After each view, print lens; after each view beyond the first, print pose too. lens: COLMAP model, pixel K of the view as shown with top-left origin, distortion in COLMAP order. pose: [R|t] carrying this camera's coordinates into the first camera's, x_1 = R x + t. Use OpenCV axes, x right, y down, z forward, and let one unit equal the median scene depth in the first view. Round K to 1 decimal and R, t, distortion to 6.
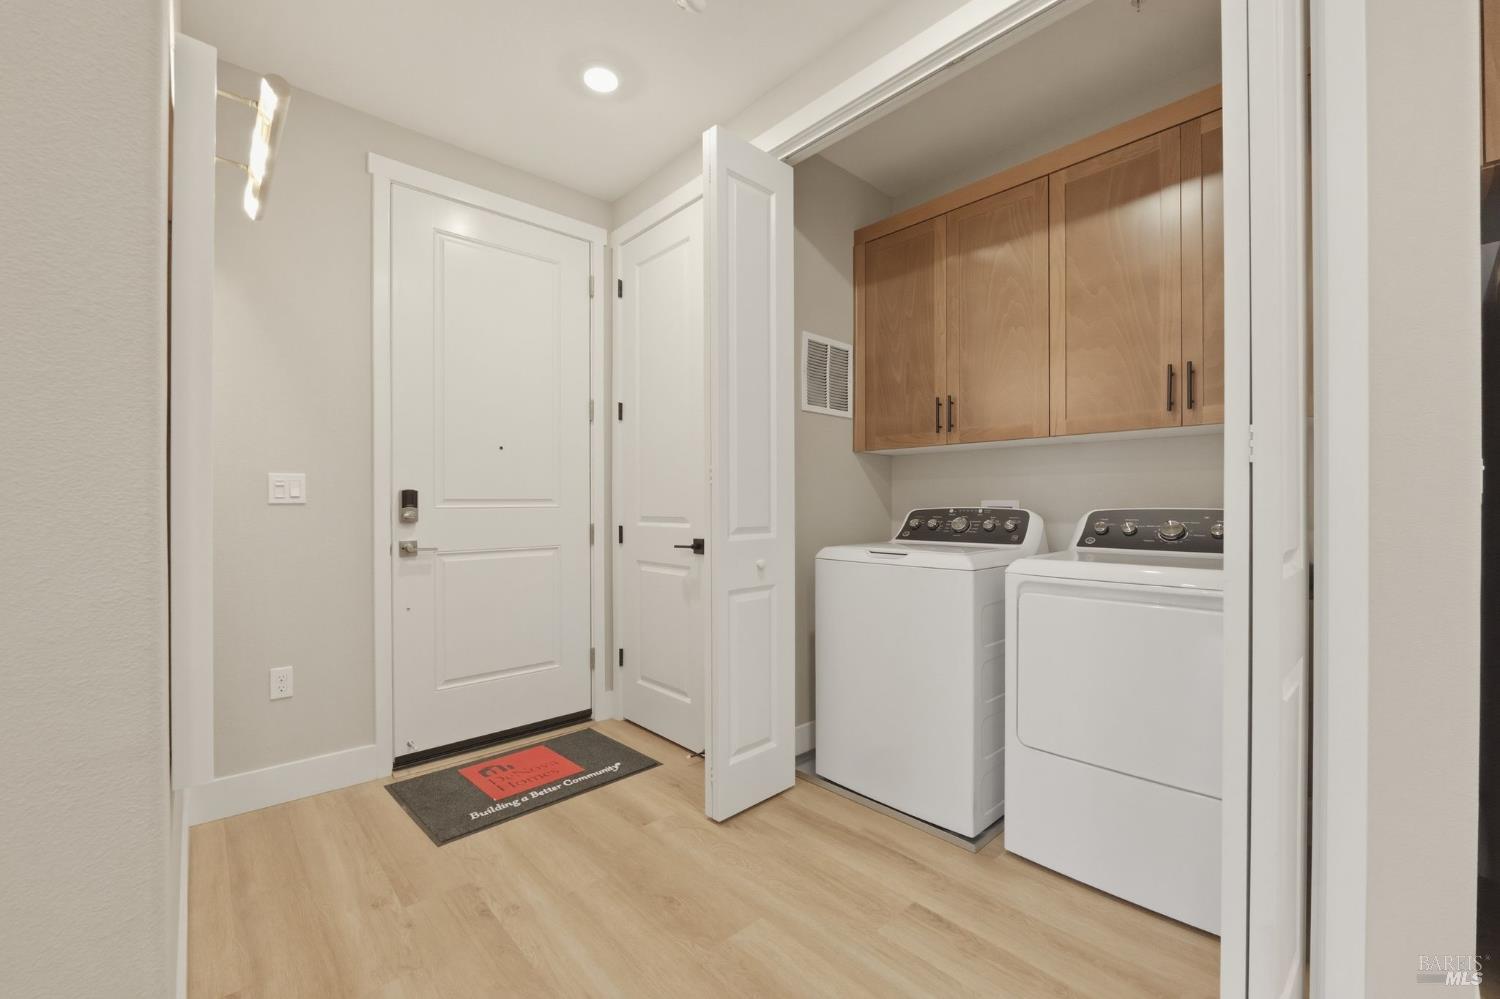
lens RADIAL K [[618.4, 0, 750.0], [0, 618.4, 499.5], [0, 0, 1]] dist [-0.003410, -0.000234]
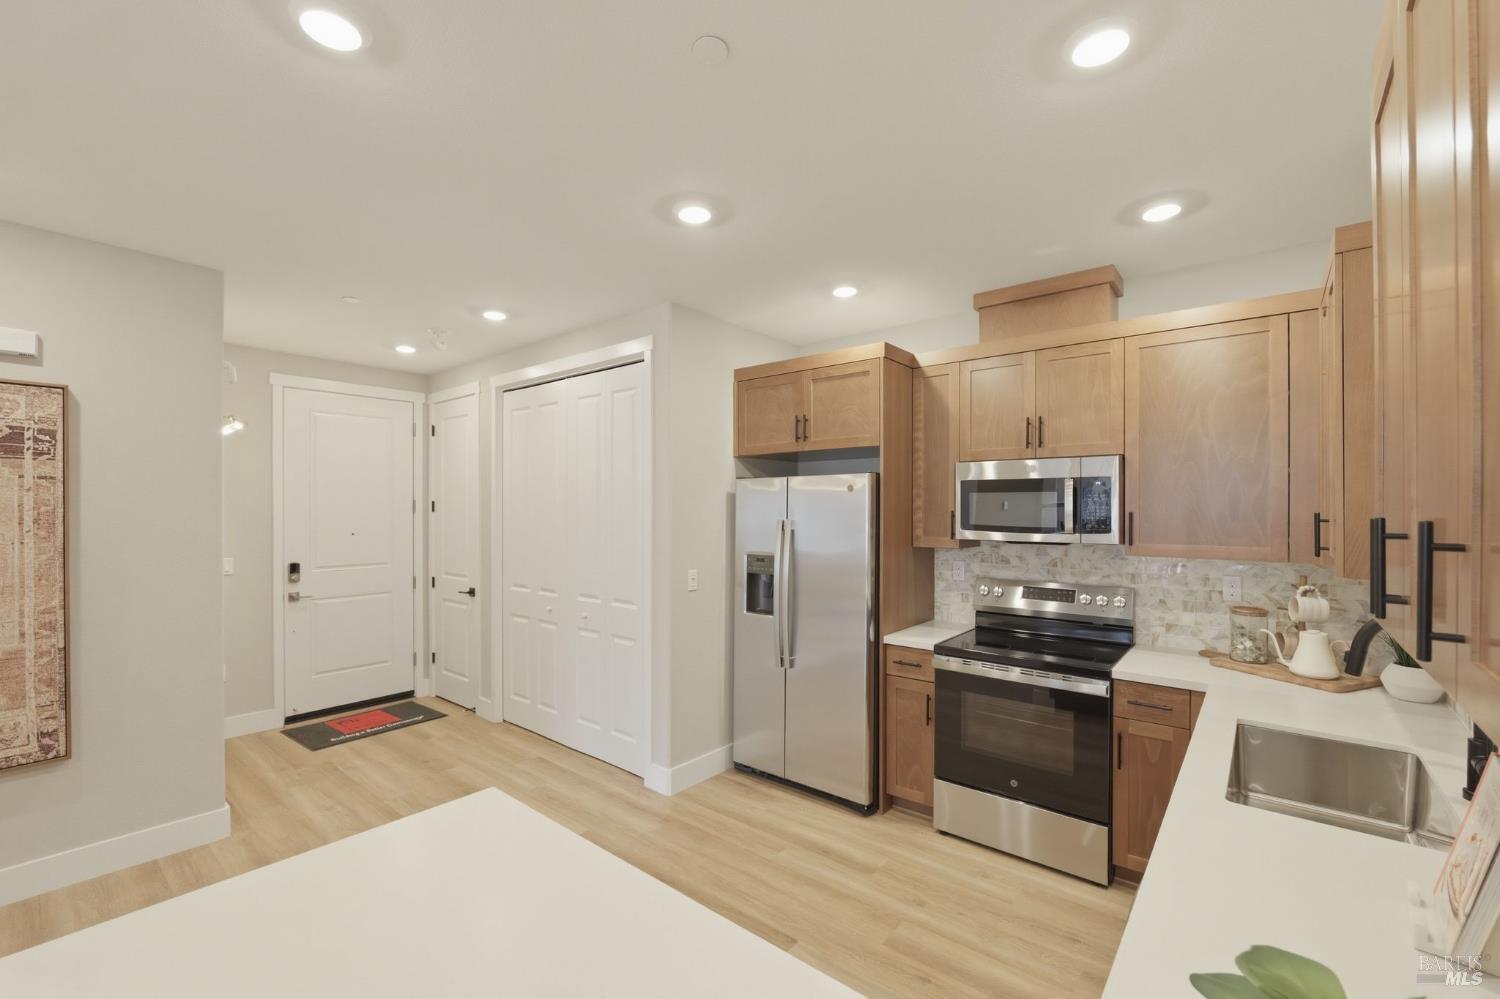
lens RADIAL K [[641.8, 0, 745.2], [0, 641.8, 505.1], [0, 0, 1]] dist [-0.000919, -0.000082]
pose [[0.991492, 0.002532, 0.130143, 0.468871], [-0.002990, 0.999990, 0.003324, -0.187921], [-0.130133, -0.003685, 0.991490, -0.951379]]
